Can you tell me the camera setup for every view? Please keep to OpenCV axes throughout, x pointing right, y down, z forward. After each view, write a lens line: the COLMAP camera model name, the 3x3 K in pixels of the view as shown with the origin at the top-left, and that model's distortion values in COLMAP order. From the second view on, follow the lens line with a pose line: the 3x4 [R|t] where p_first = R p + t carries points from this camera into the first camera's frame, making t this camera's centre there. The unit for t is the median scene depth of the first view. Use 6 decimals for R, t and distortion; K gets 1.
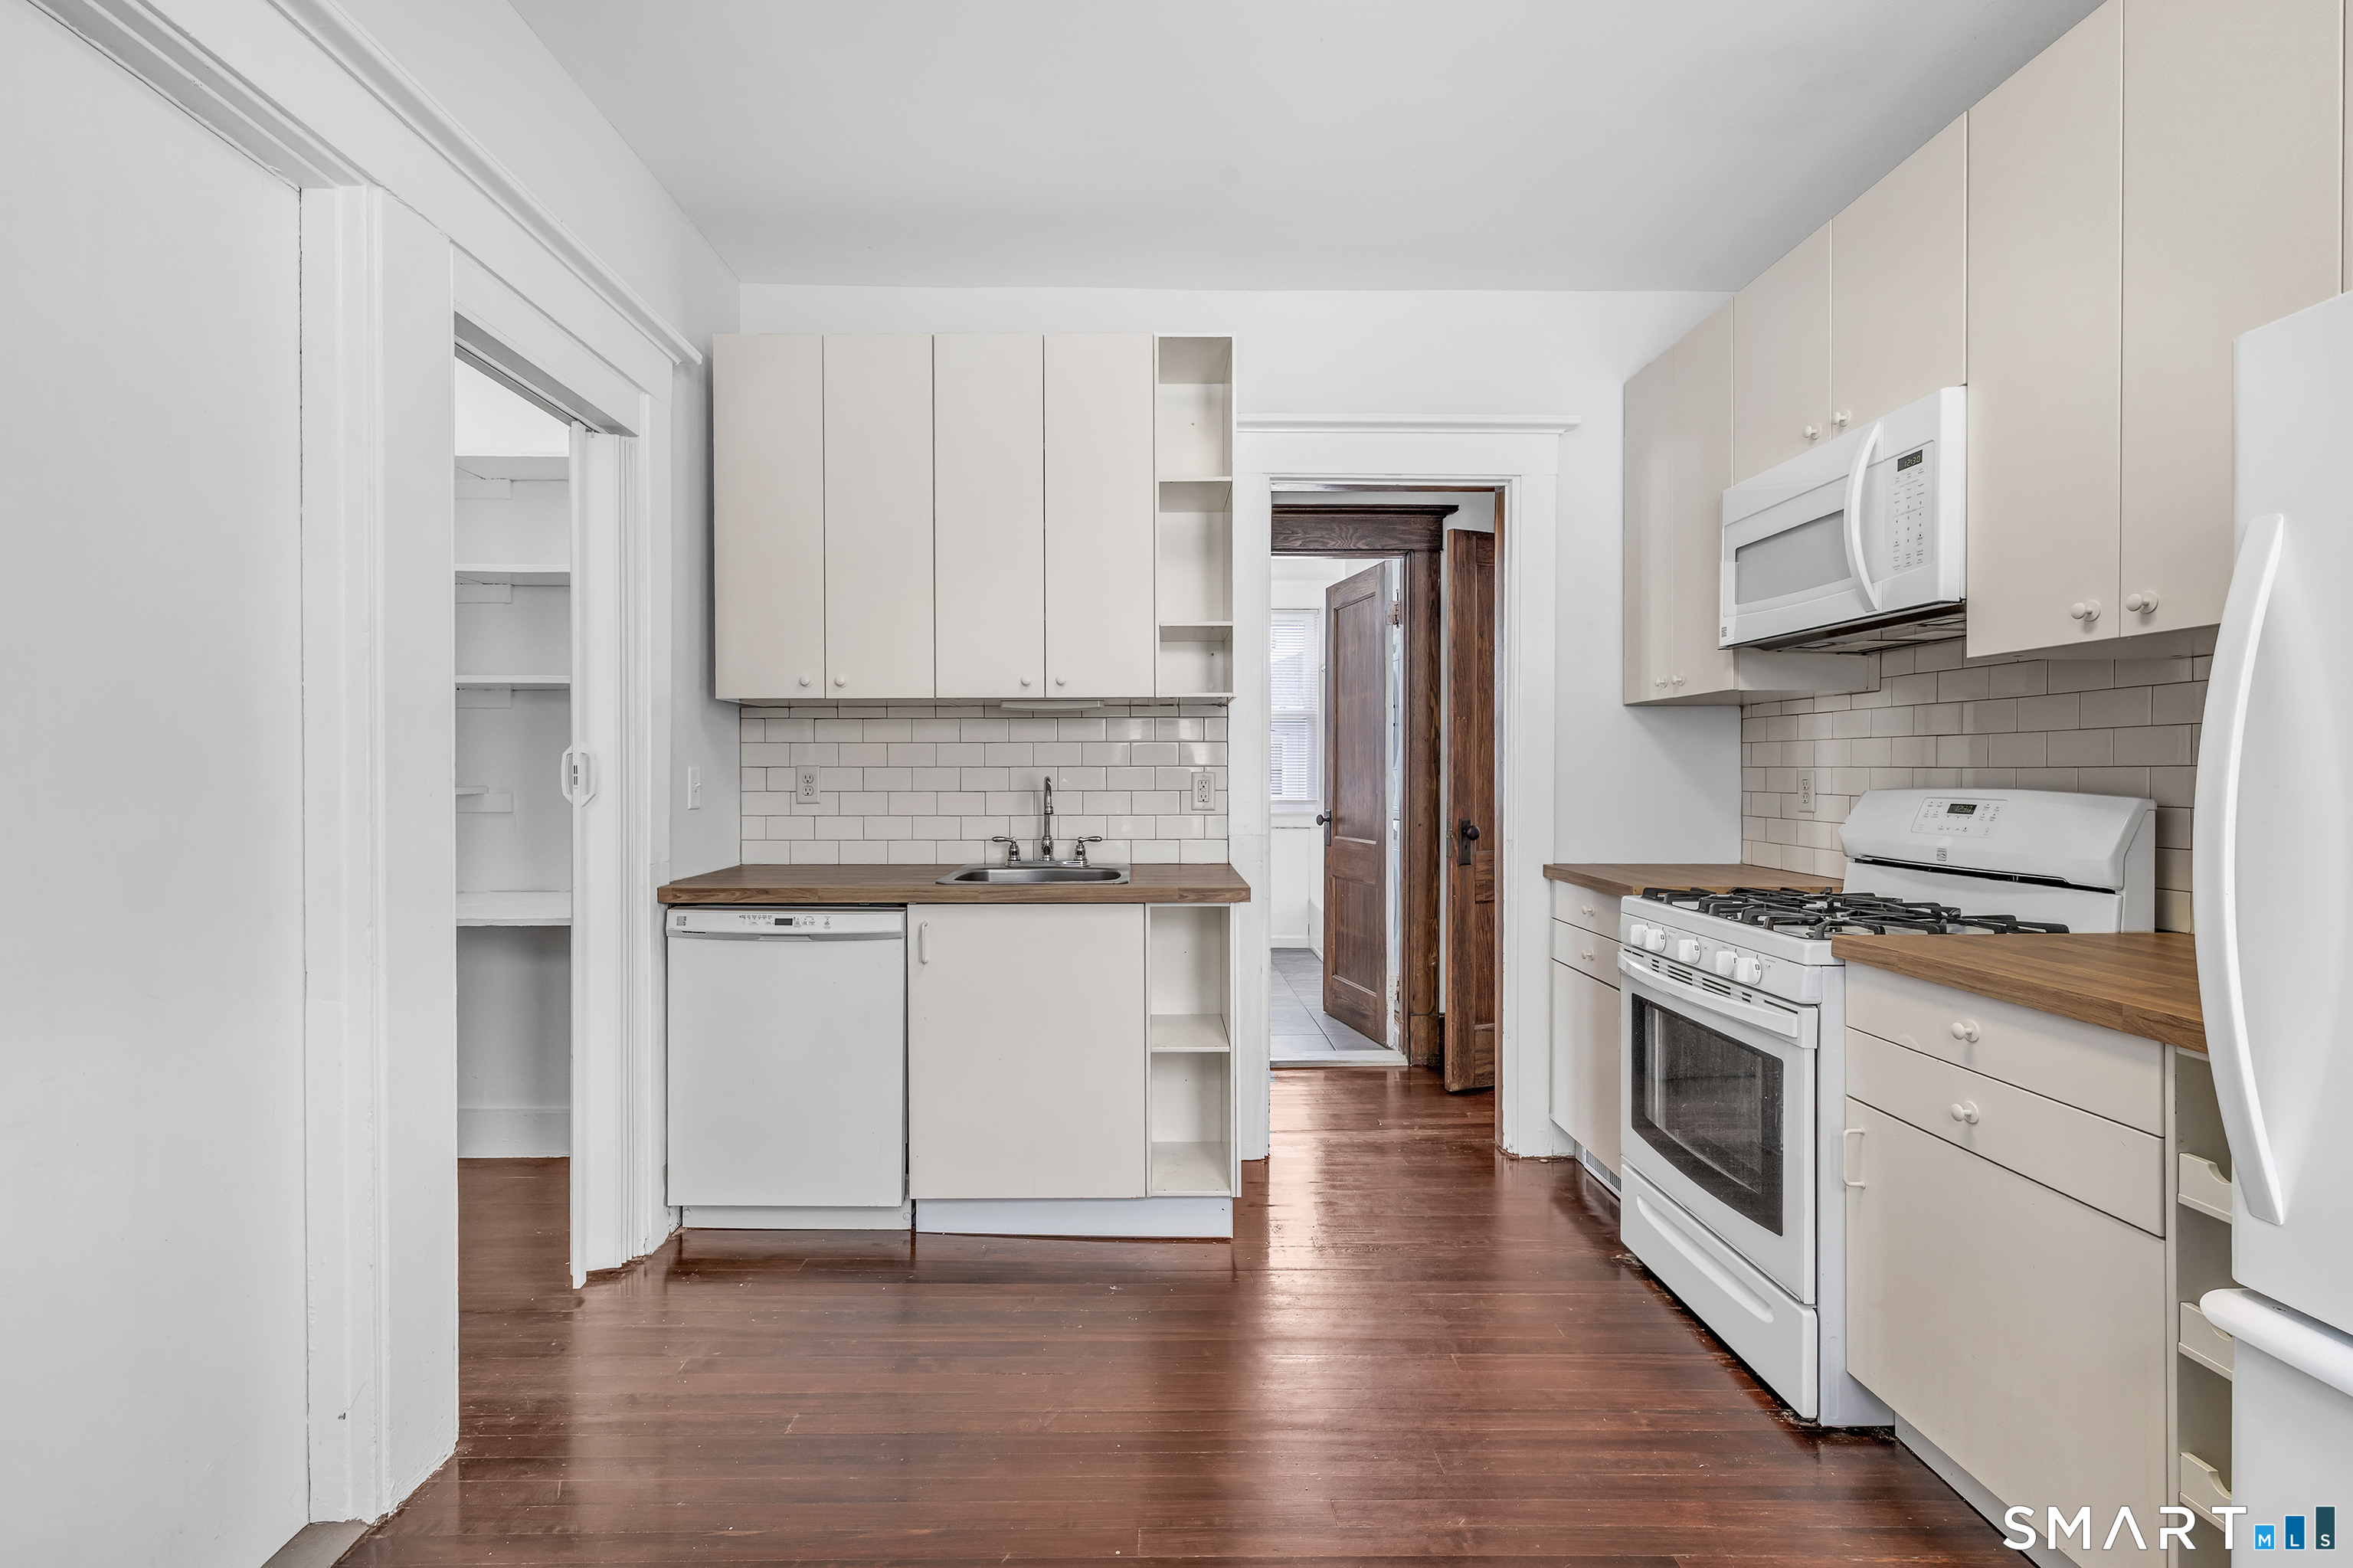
lens RADIAL K [[1051.3, 0, 1155.6], [0, 1051.3, 777.8], [0, 0, 1]] dist [-0.002797, 0.002991]
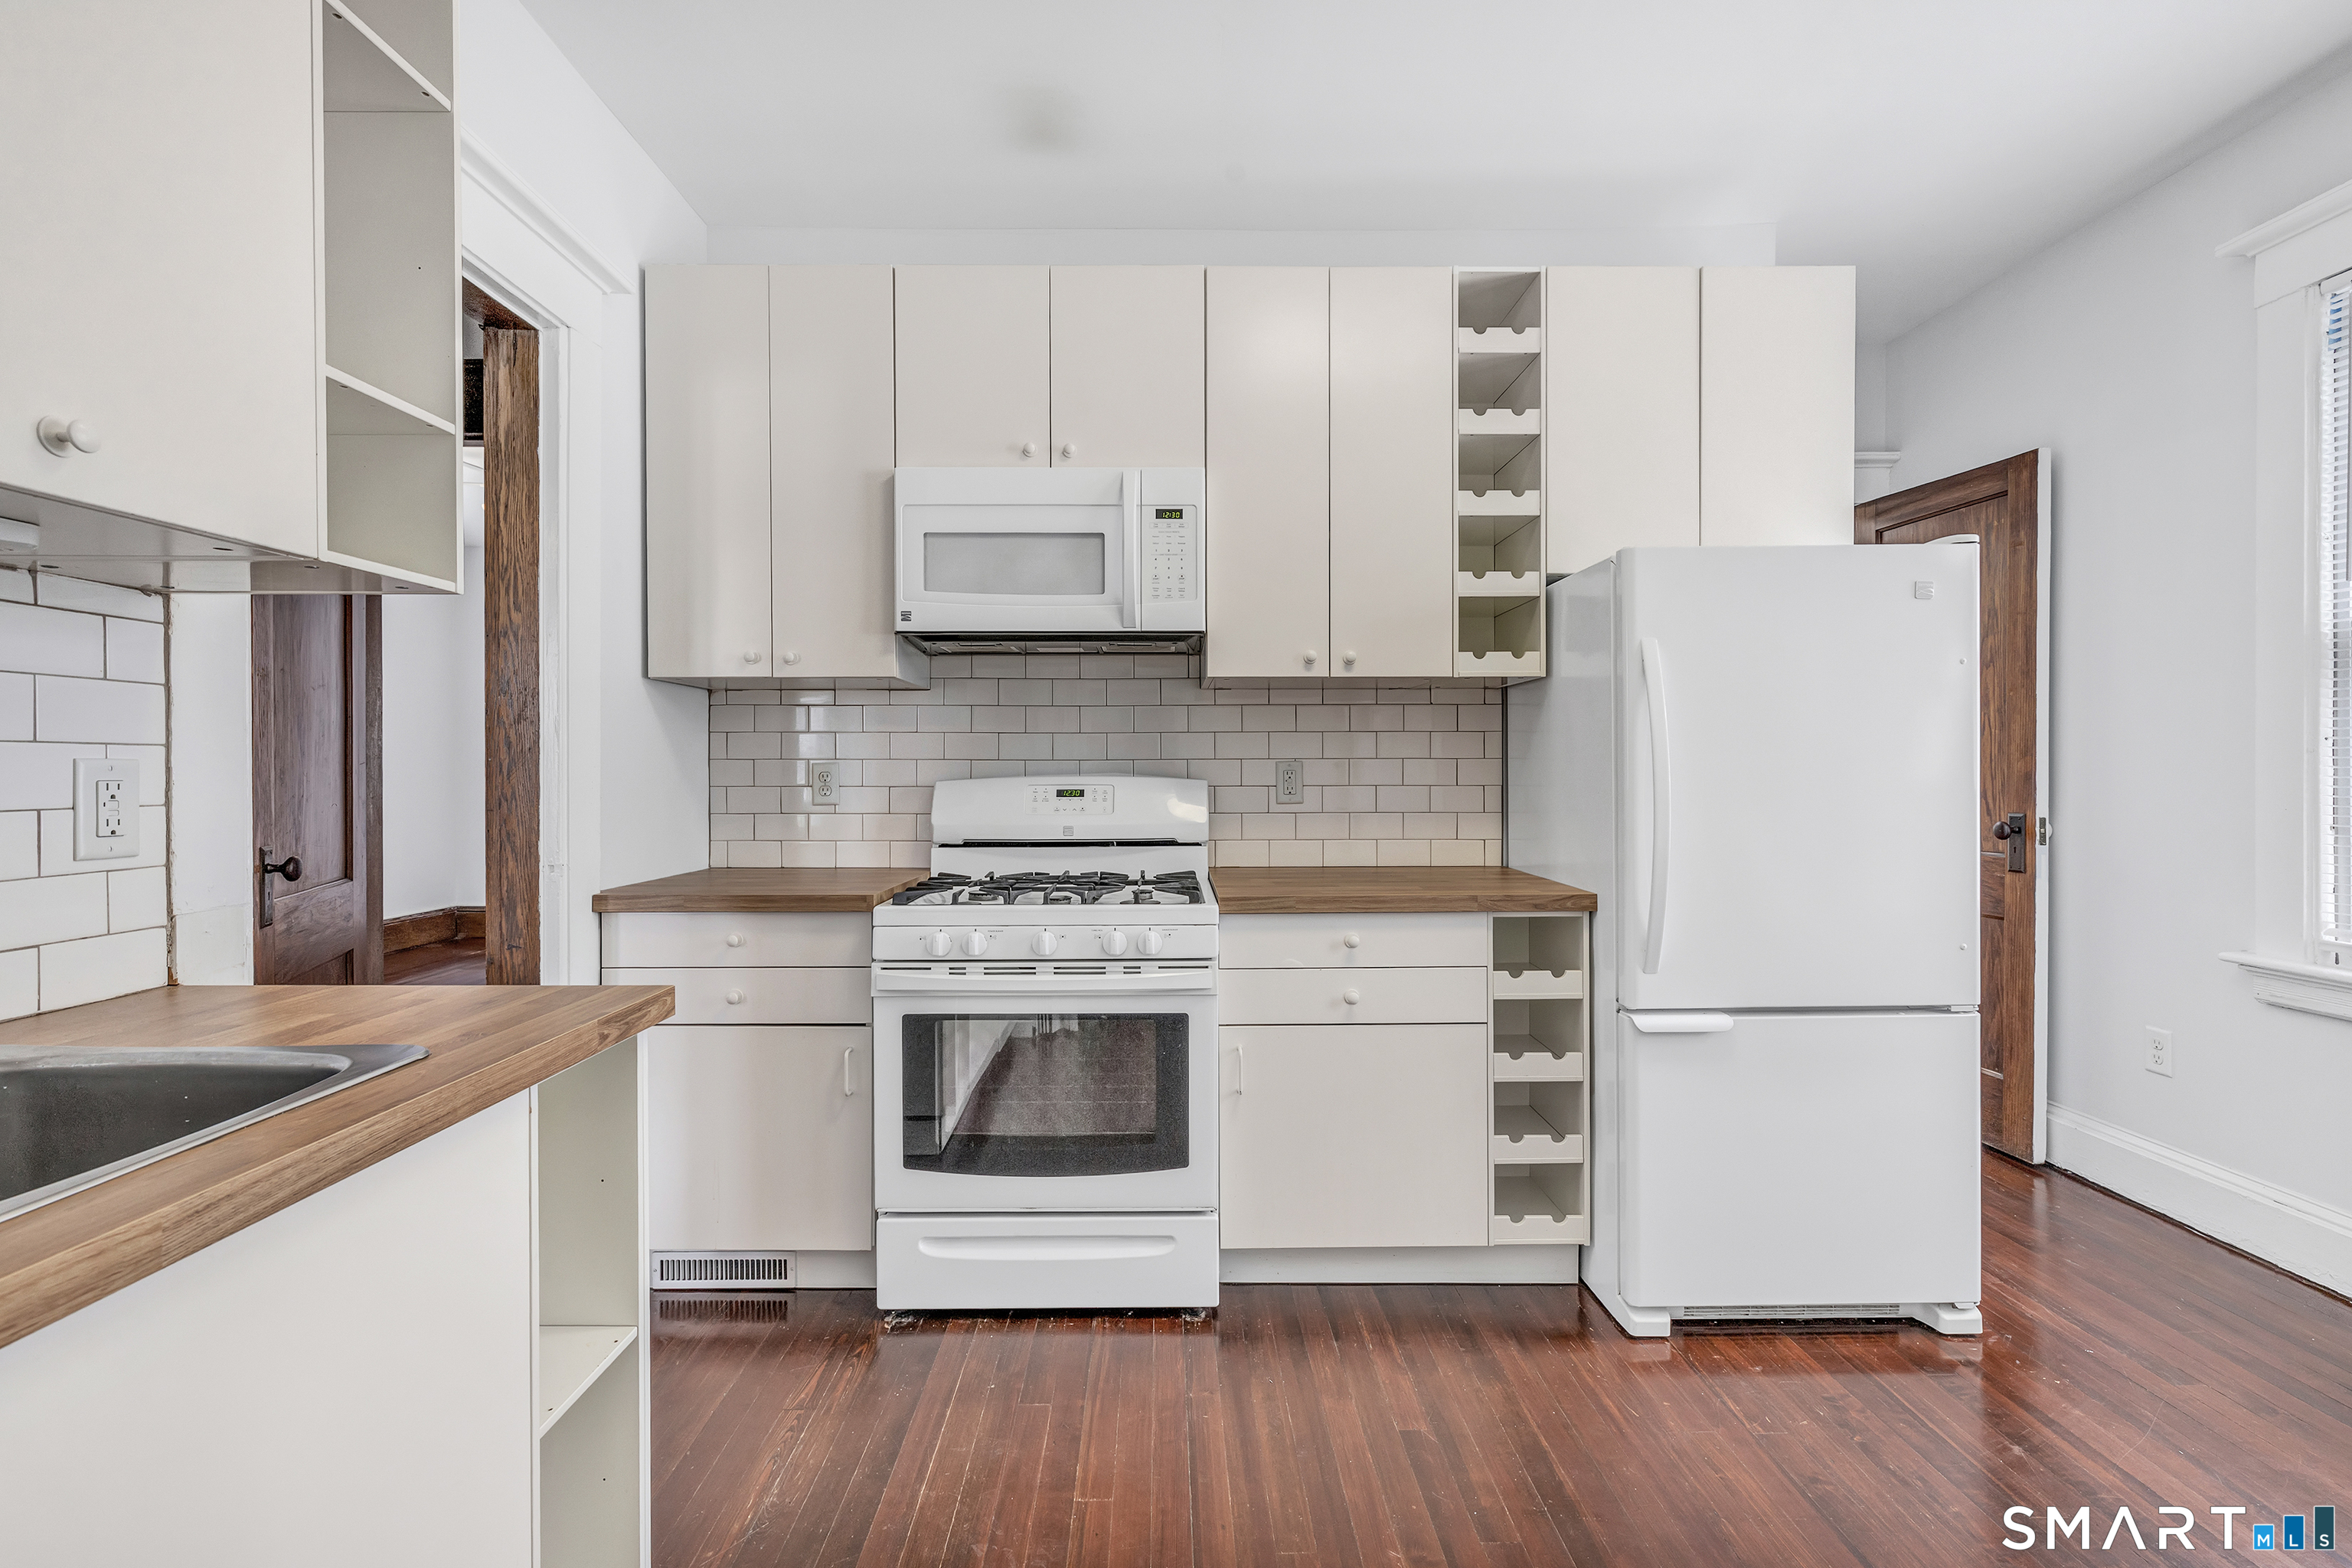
lens RADIAL K [[1050.8, 0, 1193.5], [0, 1050.8, 774.9], [0, 0, 1]] dist [-0.002797, 0.002991]
pose [[0.017557, -0.004970, 0.999834, -0.524321], [0.008042, 0.999956, 0.004829, 0.003759], [-0.999814, 0.007956, 0.017596, 0.928598]]
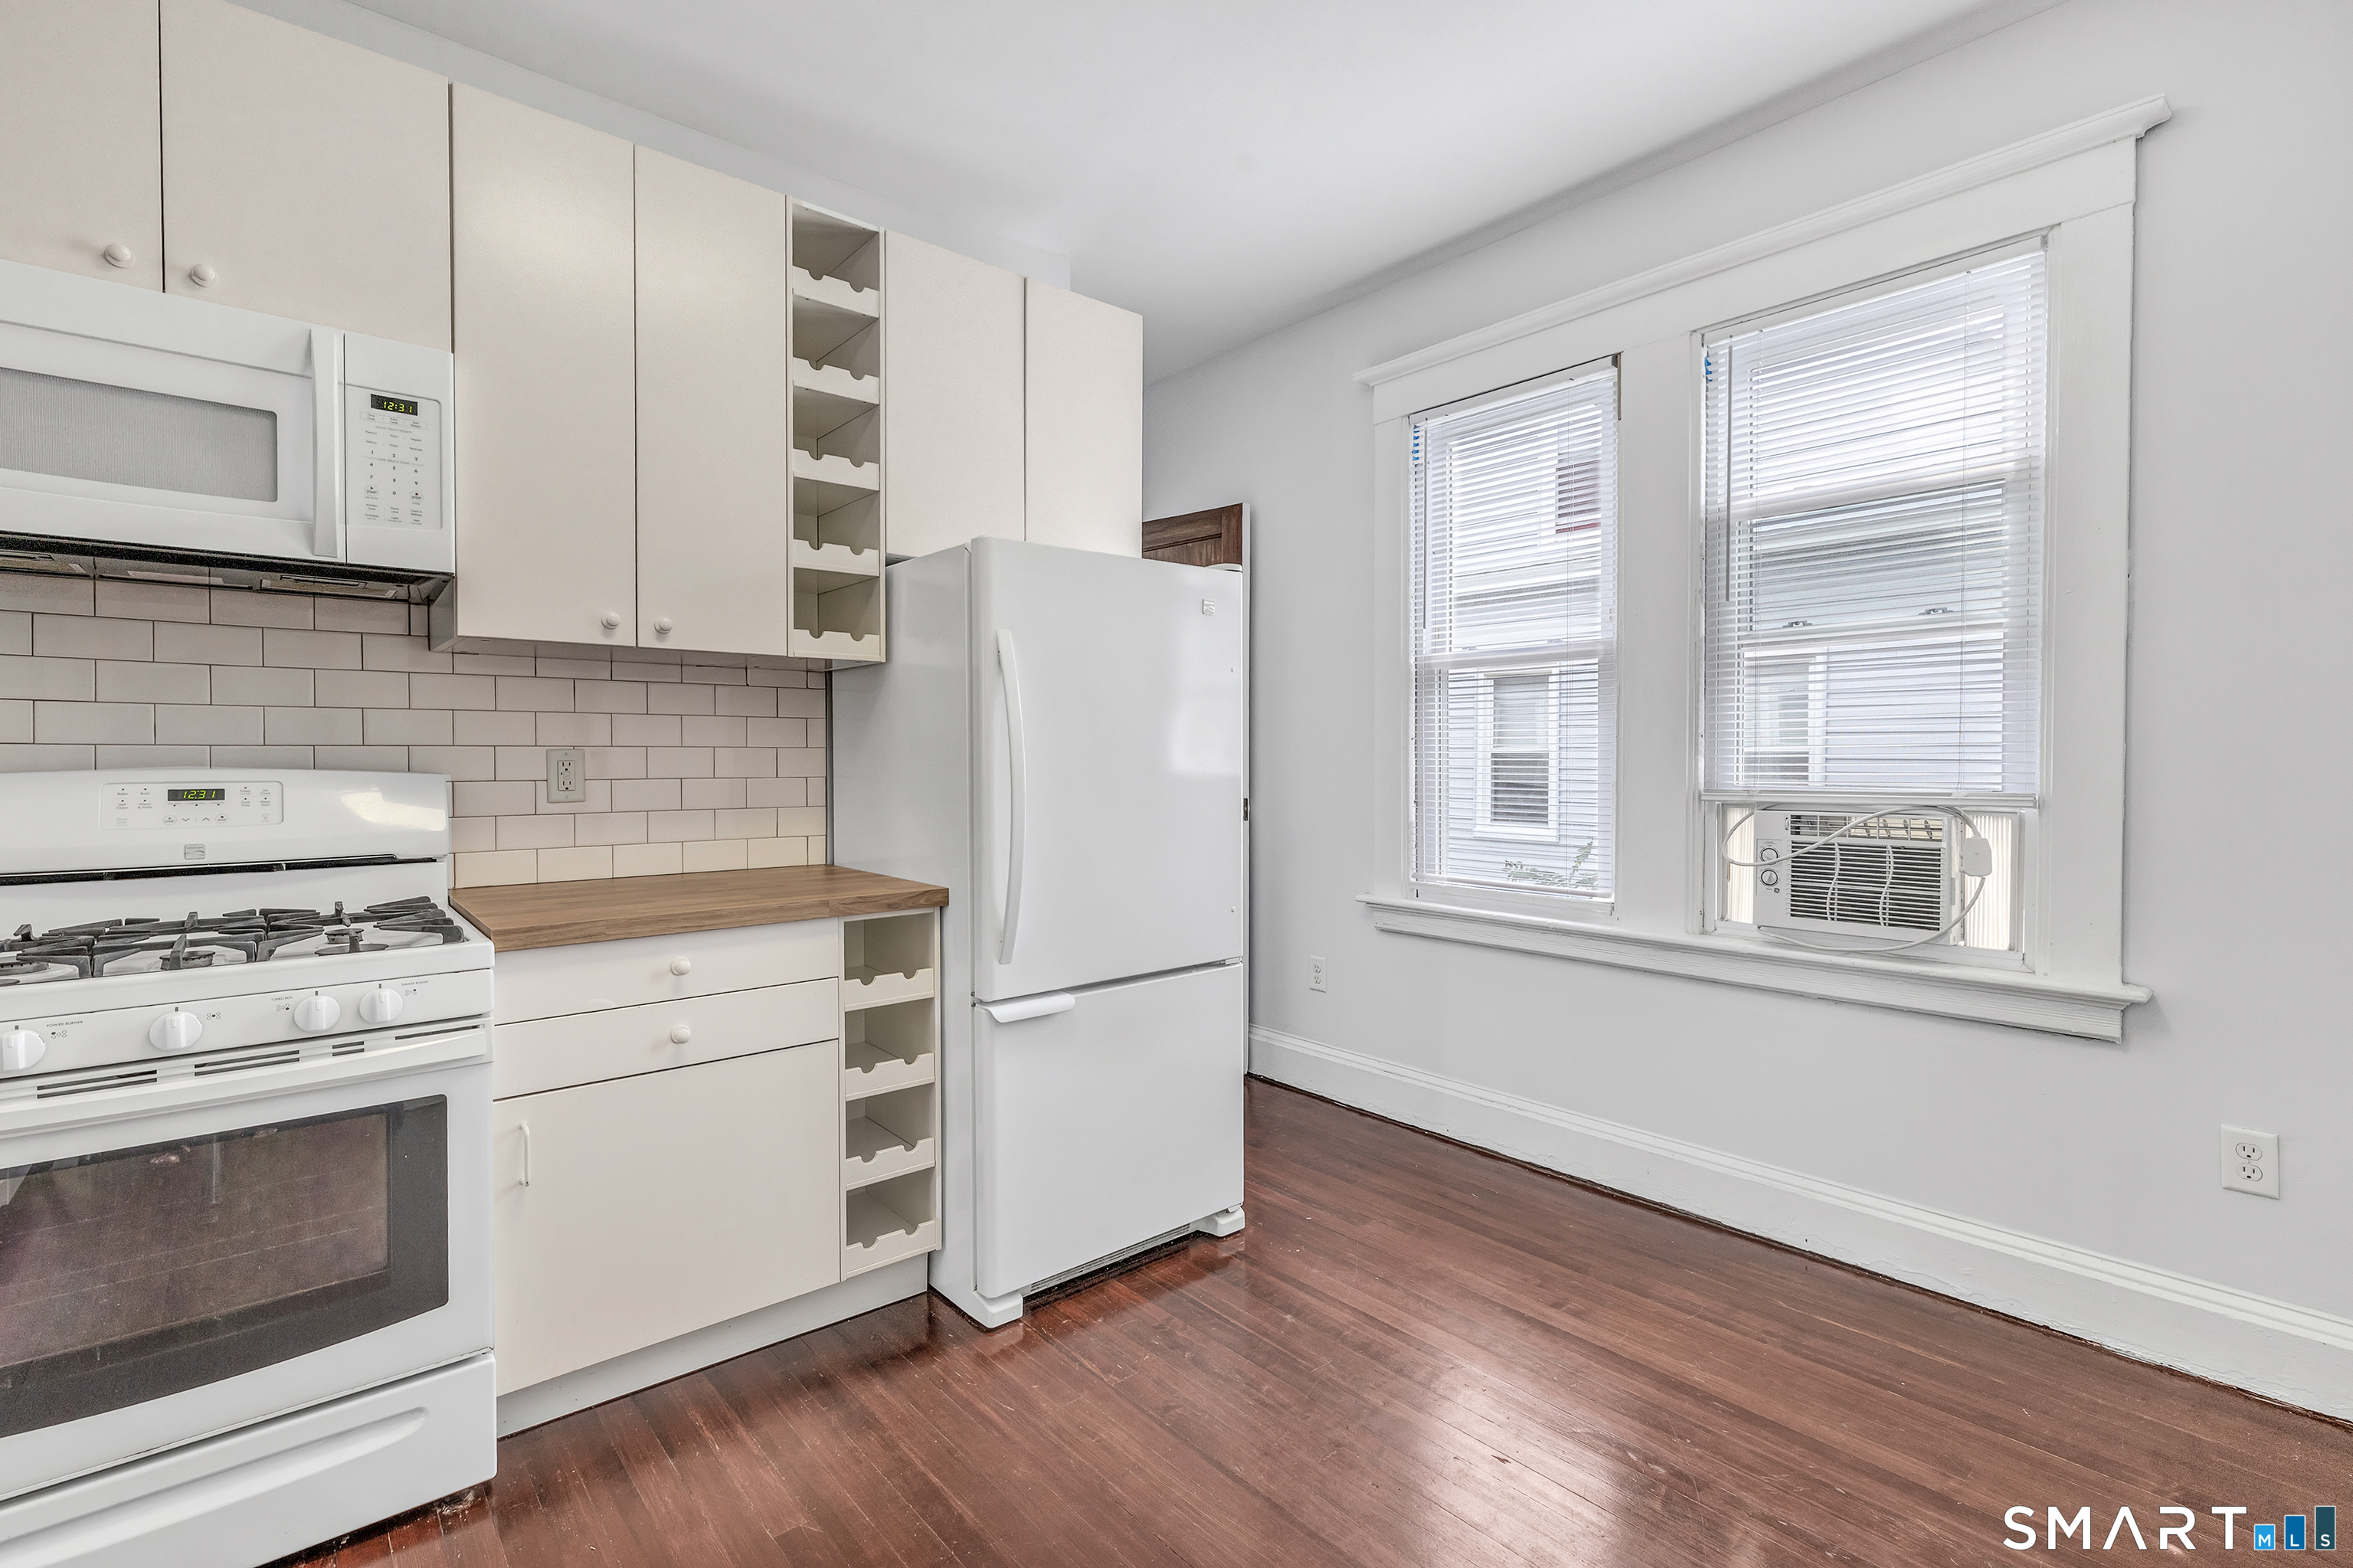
lens RADIAL K [[1051.3, 0, 1167.8], [0, 1051.3, 770.8], [0, 0, 1]] dist [-0.002797, 0.002991]
pose [[-0.618676, -0.011554, 0.785561, -0.396415], [0.003385, 0.999843, 0.017371, -0.000890], [-0.785639, 0.013406, -0.618540, 1.015601]]
